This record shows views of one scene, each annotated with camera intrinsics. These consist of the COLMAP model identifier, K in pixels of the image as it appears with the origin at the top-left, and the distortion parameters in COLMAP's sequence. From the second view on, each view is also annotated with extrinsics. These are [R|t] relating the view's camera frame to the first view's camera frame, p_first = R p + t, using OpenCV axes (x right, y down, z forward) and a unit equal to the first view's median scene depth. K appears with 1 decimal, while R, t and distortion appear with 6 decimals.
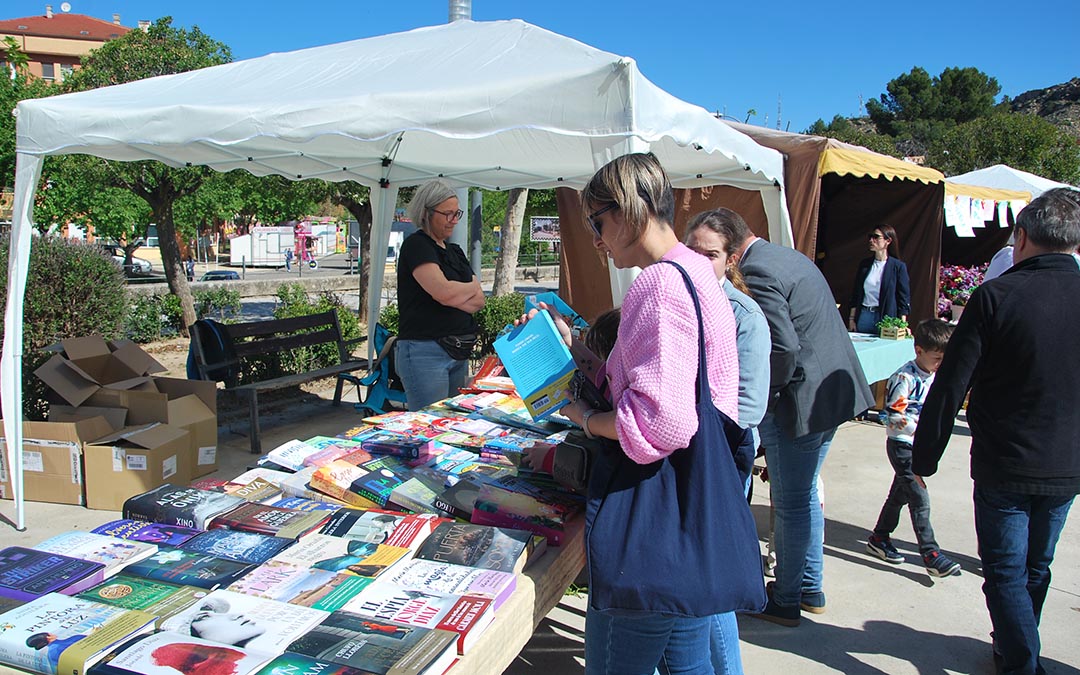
lens RADIAL K [[861.0, 0, 540.0], [0, 861.0, 337.5], [0, 0, 1]] dist [-0.004227, 0.002221]
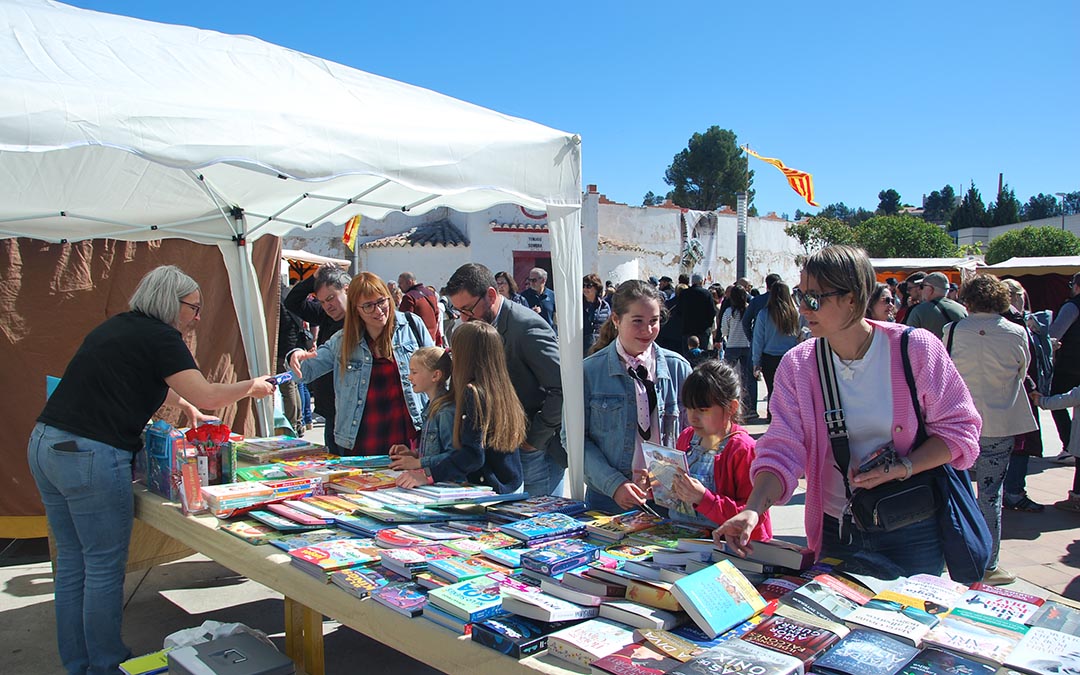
lens RADIAL K [[861.0, 0, 540.0], [0, 861.0, 337.5], [0, 0, 1]] dist [-0.004227, 0.002221]
pose [[0.372884, -0.076267, 0.924738, -0.853503], [0.124590, 0.991707, 0.031551, -0.108113], [-0.919475, 0.103448, 0.379293, 0.618780]]
